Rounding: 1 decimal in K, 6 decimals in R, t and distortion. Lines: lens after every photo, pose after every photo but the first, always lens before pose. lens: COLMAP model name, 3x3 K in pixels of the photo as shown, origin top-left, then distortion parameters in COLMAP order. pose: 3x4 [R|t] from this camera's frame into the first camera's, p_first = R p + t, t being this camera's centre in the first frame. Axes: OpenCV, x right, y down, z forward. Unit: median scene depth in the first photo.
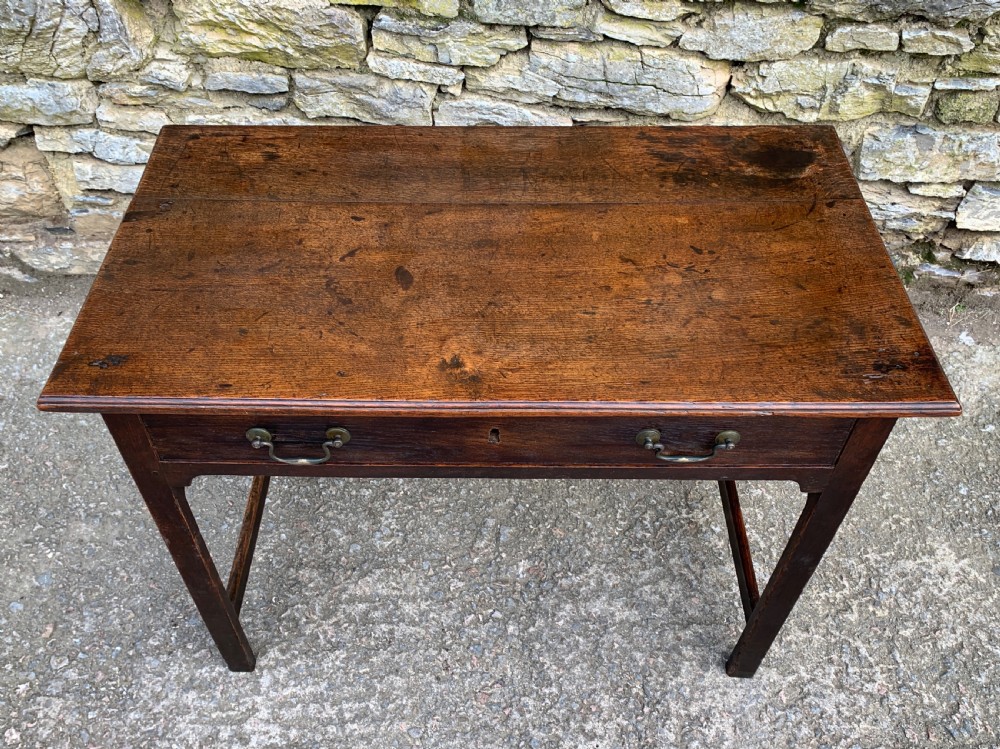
lens RADIAL K [[872.6, 0, 476.9], [0, 872.6, 428.0], [0, 0, 1]] dist [0.017379, -0.007468]
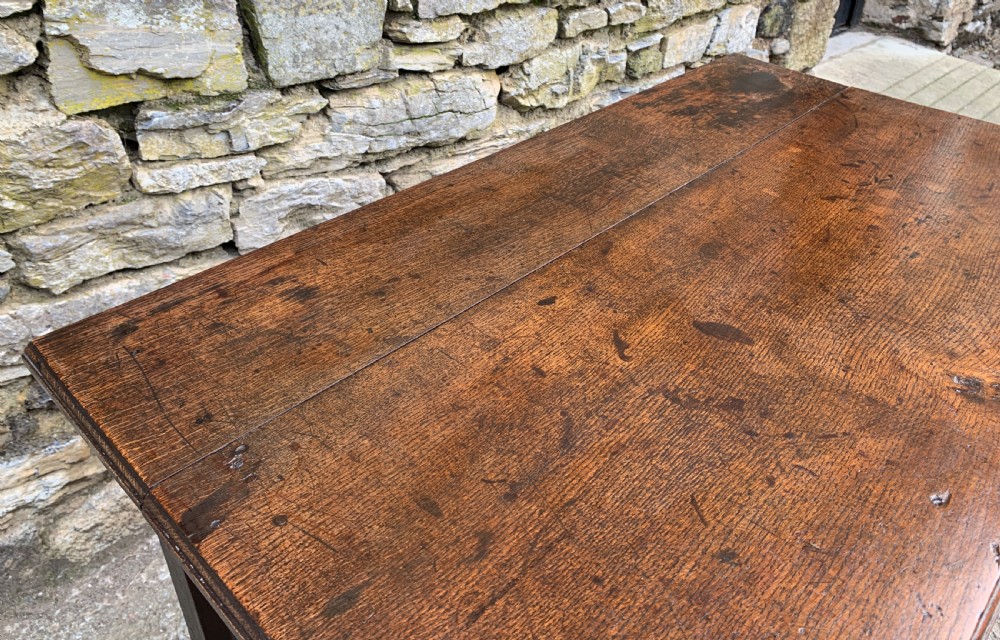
lens RADIAL K [[762.2, 0, 500.2], [0, 762.2, 256.4], [0, 0, 1]] dist [0.041681, -0.057188]
pose [[0.683973, -0.369204, 0.629182, -0.348902], [0.533315, 0.841539, -0.085943, -0.174043], [-0.497751, 0.394335, 0.772492, 0.437998]]
